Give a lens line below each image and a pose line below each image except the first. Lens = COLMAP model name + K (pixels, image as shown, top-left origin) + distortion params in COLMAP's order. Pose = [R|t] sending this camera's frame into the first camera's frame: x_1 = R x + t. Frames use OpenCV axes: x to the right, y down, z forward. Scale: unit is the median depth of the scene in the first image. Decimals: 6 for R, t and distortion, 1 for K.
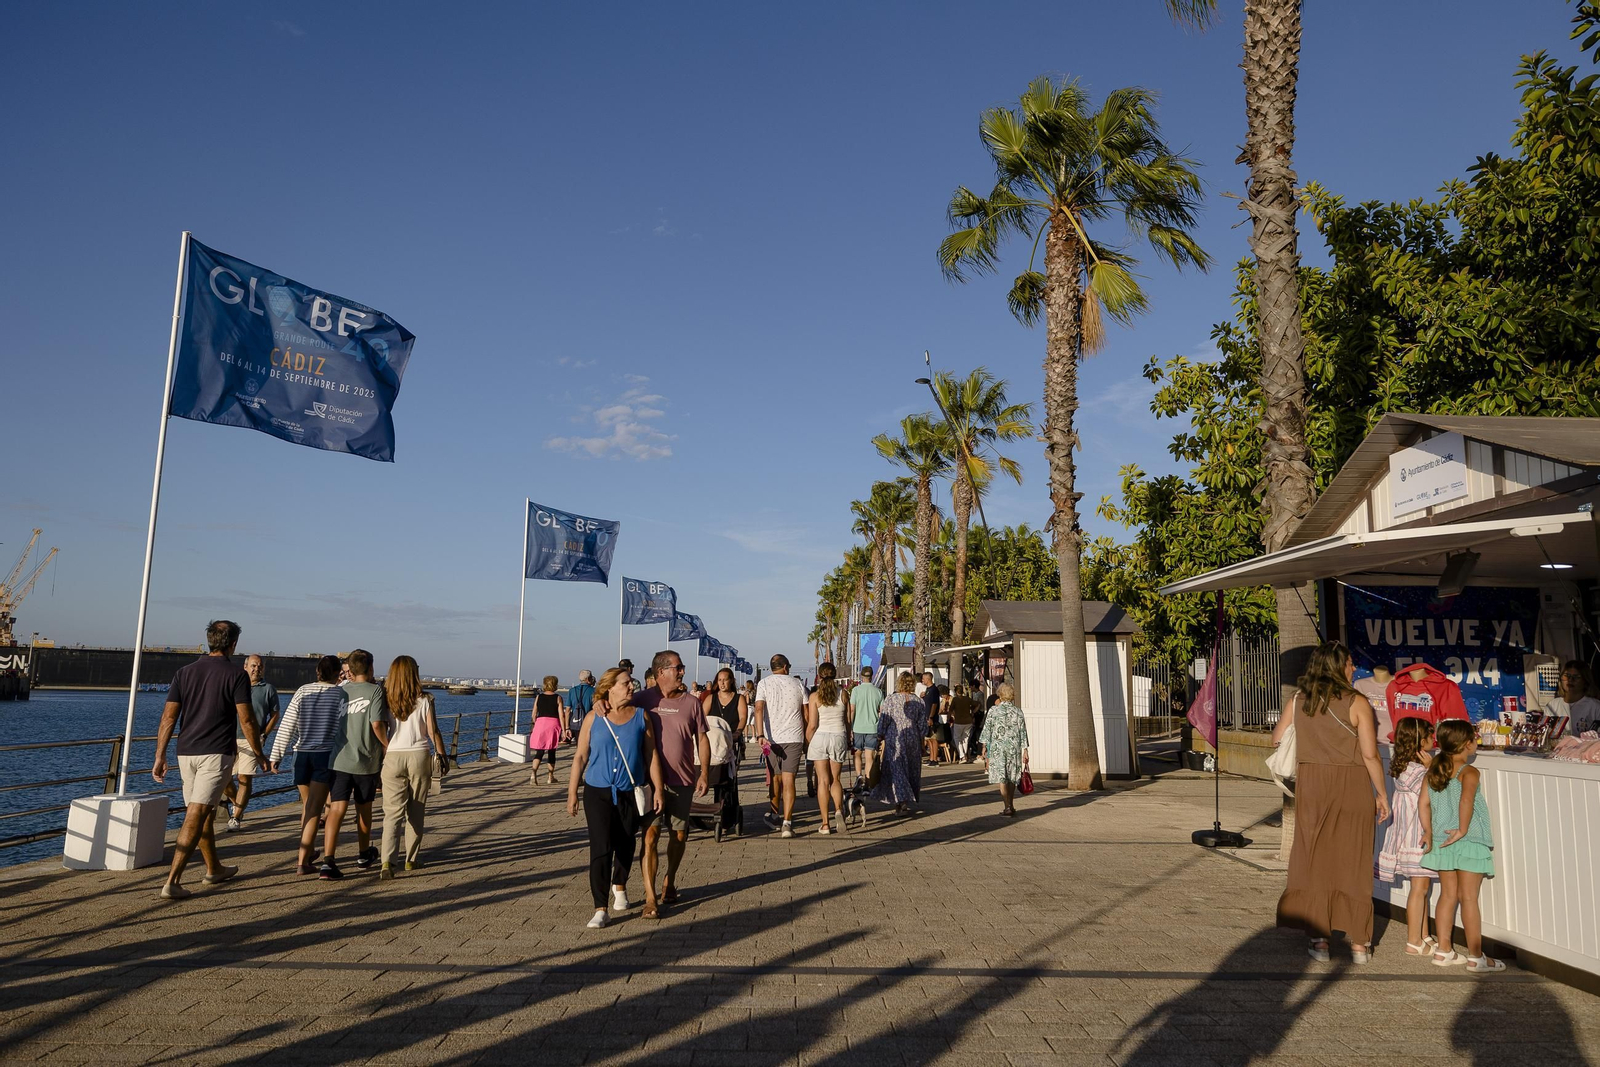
lens RADIAL K [[1171.6, 0, 800.0], [0, 1171.6, 533.5], [0, 0, 1]] dist [-0.000633, -0.000240]
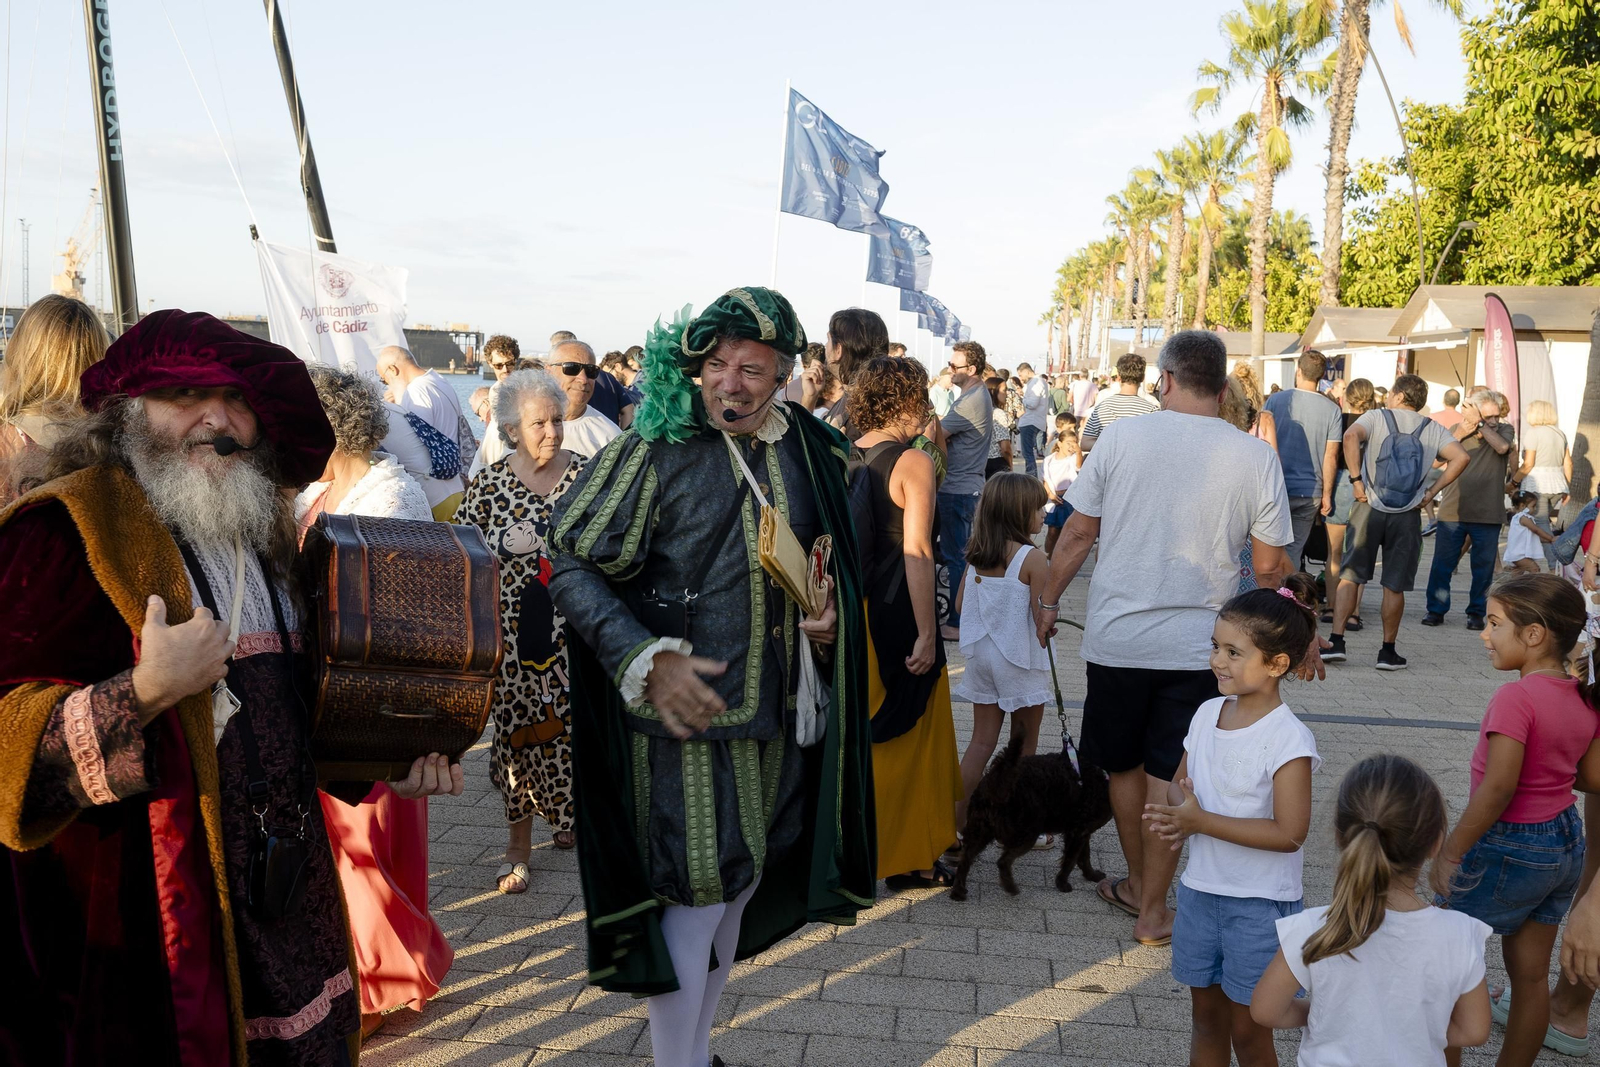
lens RADIAL K [[1592.5, 0, 800.0], [0, 1592.5, 533.5], [0, 0, 1]] dist [0.003214, 0.001640]
pose [[0.991699, 0.020324, -0.126964, -0.020775], [0.009344, 0.973428, 0.228804, -0.033453], [0.128241, -0.228091, 0.965158, -0.227116]]
